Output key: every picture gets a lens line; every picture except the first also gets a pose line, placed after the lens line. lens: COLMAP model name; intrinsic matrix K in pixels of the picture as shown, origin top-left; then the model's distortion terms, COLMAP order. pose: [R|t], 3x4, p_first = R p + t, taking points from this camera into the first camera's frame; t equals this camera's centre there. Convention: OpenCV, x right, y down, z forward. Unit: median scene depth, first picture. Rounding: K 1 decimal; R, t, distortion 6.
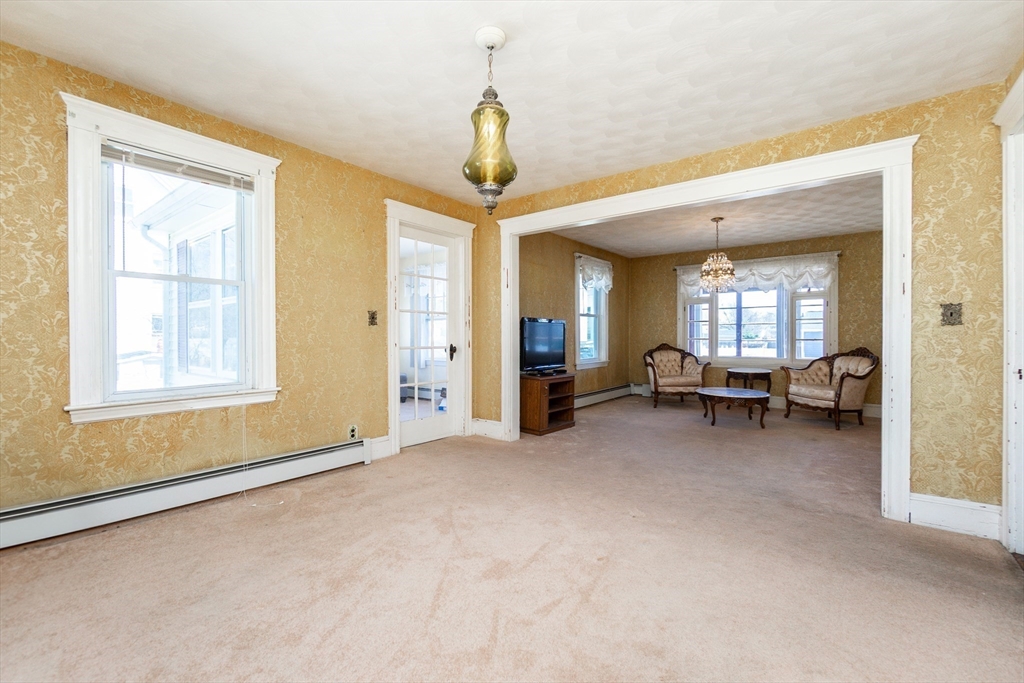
lens RADIAL K [[447.7, 0, 504.9], [0, 447.7, 334.6], [0, 0, 1]] dist [-0.010103, 0.000147]
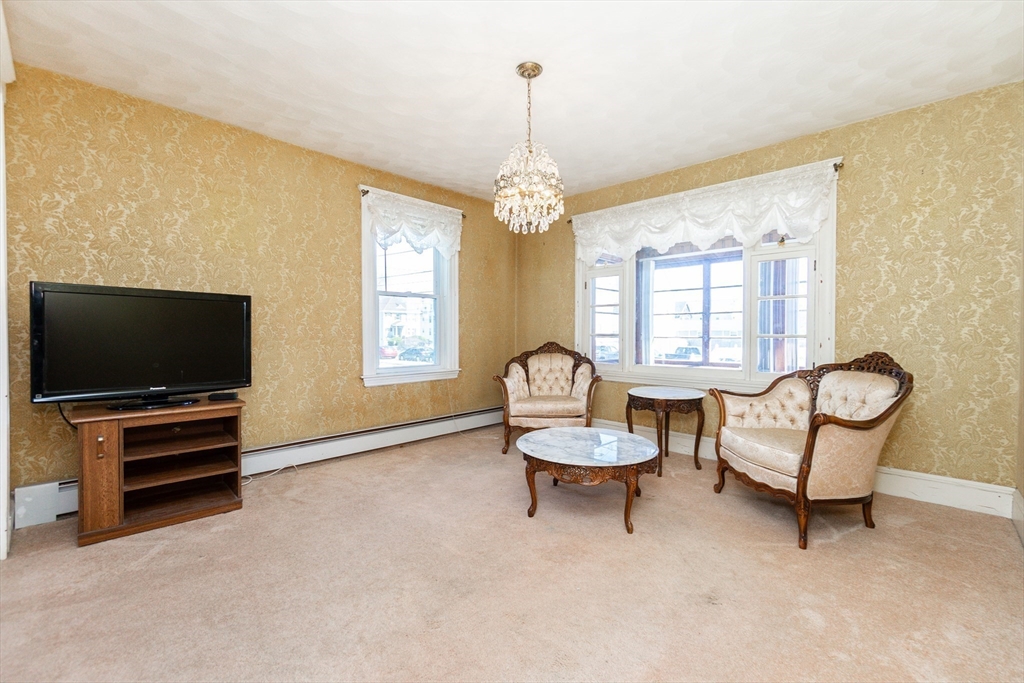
lens RADIAL K [[435.7, 0, 517.3], [0, 435.7, 338.9], [0, 0, 1]] dist [-0.003130, 0.000209]
pose [[0.996286, 0.002504, -0.086071, 0.369911], [-0.001069, 0.999860, 0.016713, 0.005794], [0.086100, -0.016559, 0.996149, 0.409082]]
